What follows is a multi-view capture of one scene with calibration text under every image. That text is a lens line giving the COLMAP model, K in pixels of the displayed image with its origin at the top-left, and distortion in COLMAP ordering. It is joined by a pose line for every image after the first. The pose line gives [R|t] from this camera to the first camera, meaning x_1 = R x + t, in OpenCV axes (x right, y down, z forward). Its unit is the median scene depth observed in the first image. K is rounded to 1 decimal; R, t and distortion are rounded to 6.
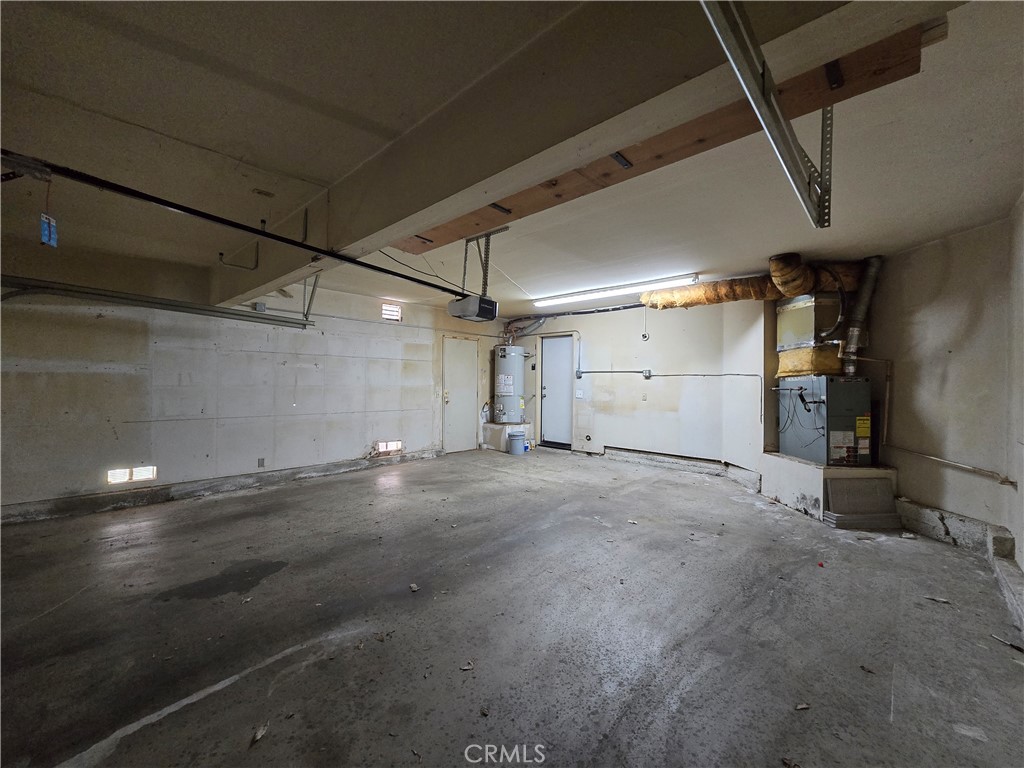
lens RADIAL K [[417.0, 0, 519.0], [0, 417.0, 381.6], [0, 0, 1]] dist [-0.001172, -0.000157]
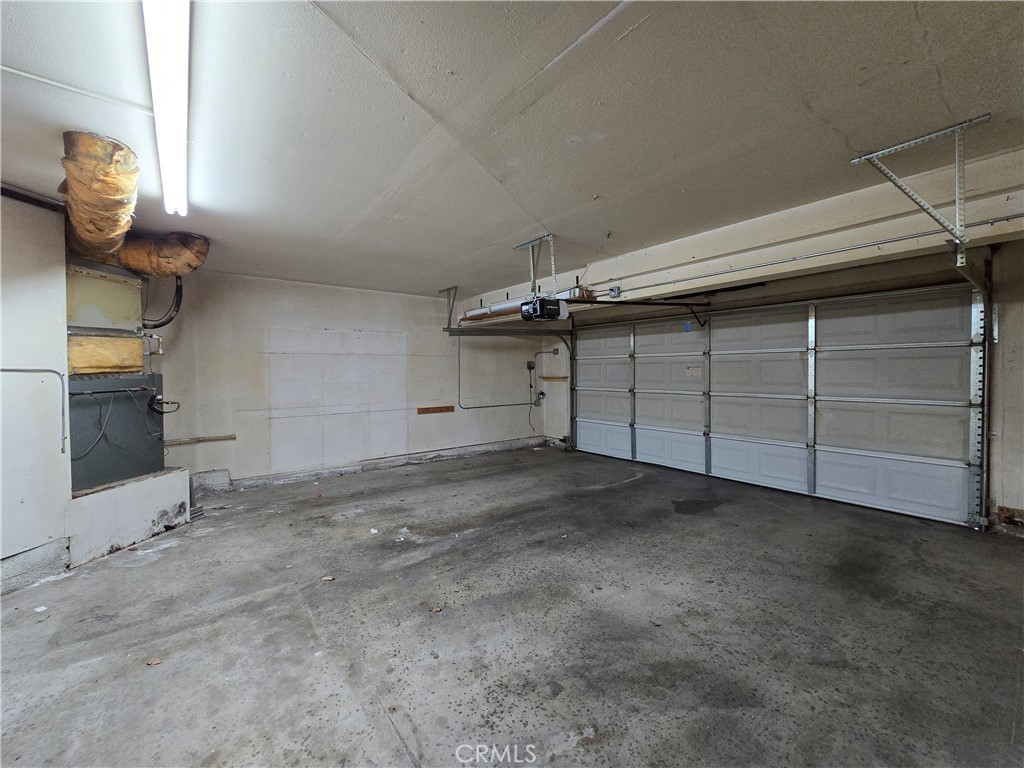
lens RADIAL K [[417.0, 0, 519.0], [0, 417.0, 381.6], [0, 0, 1]] dist [-0.001172, -0.000157]
pose [[-0.989360, -0.006706, 0.145336, -0.182571], [-0.003226, 0.999703, 0.024168, -0.021436], [-0.145455, 0.023442, -0.989087, 1.868690]]
